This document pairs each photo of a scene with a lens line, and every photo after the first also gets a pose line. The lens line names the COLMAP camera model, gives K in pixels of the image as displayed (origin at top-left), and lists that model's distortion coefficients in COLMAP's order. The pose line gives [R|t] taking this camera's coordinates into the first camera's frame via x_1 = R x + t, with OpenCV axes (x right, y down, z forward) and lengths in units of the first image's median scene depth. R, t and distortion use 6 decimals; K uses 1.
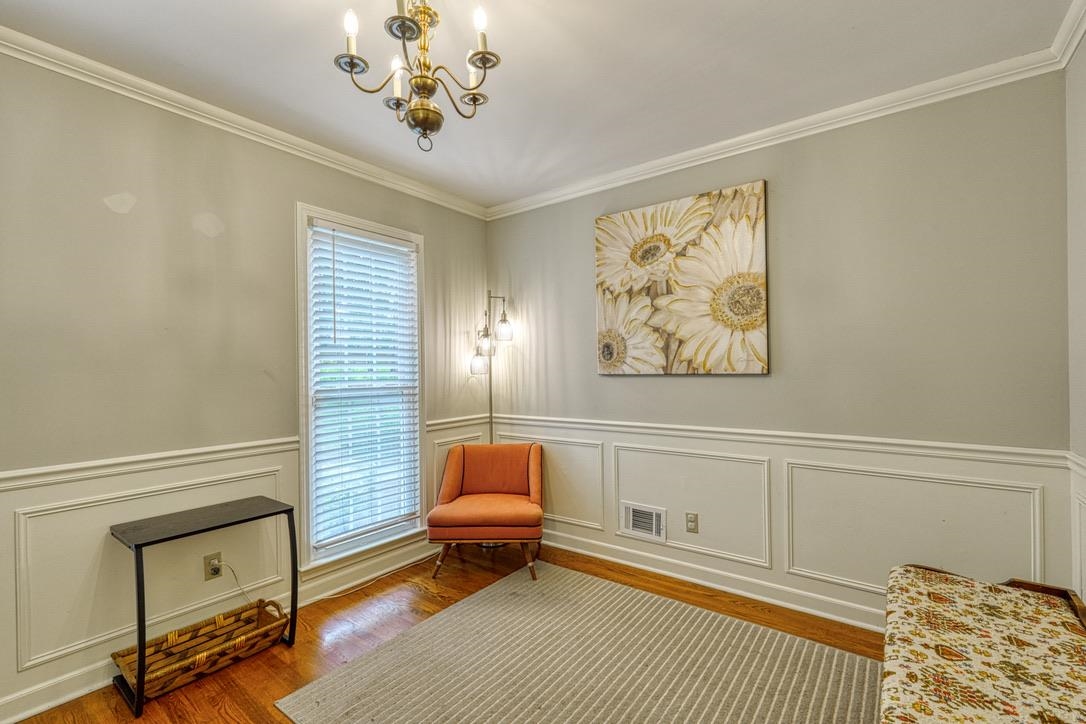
lens RADIAL K [[475.9, 0, 540.7], [0, 475.9, 359.4], [0, 0, 1]] dist [-0.002139, -0.000075]
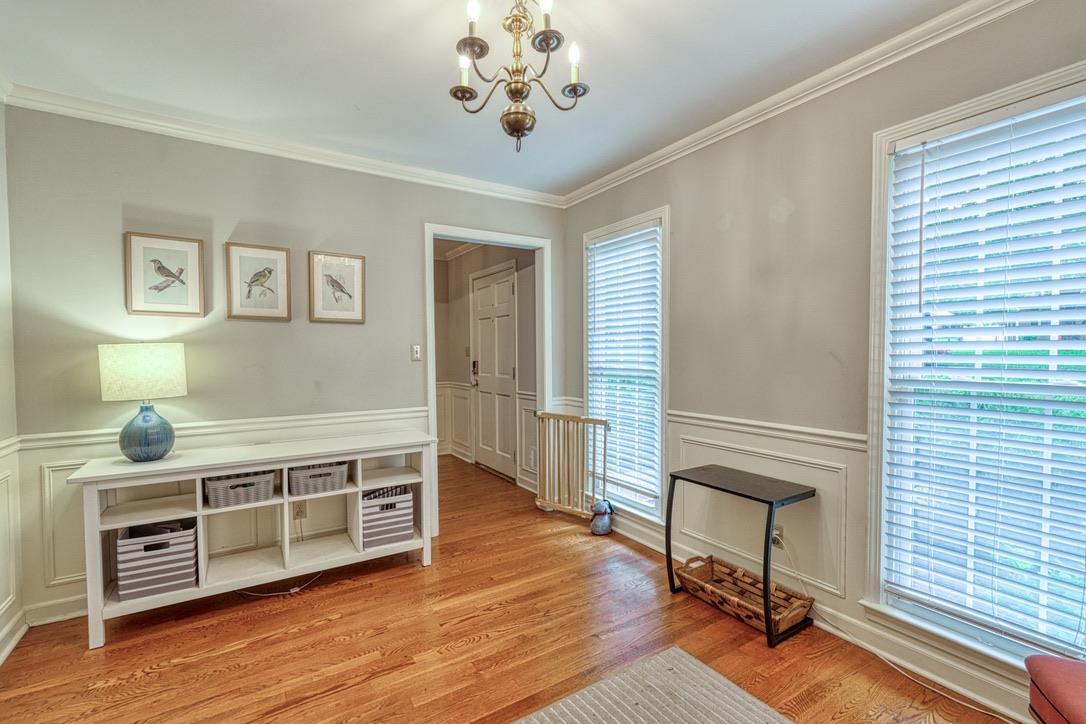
lens RADIAL K [[475.9, 0, 540.4], [0, 475.9, 370.5], [0, 0, 1]] dist [-0.002139, -0.000075]
pose [[-0.343216, 0.032817, -0.938683, 0.479648], [0.004868, 0.999438, 0.033161, 0.030610], [0.939244, 0.006812, -0.343183, 0.882572]]
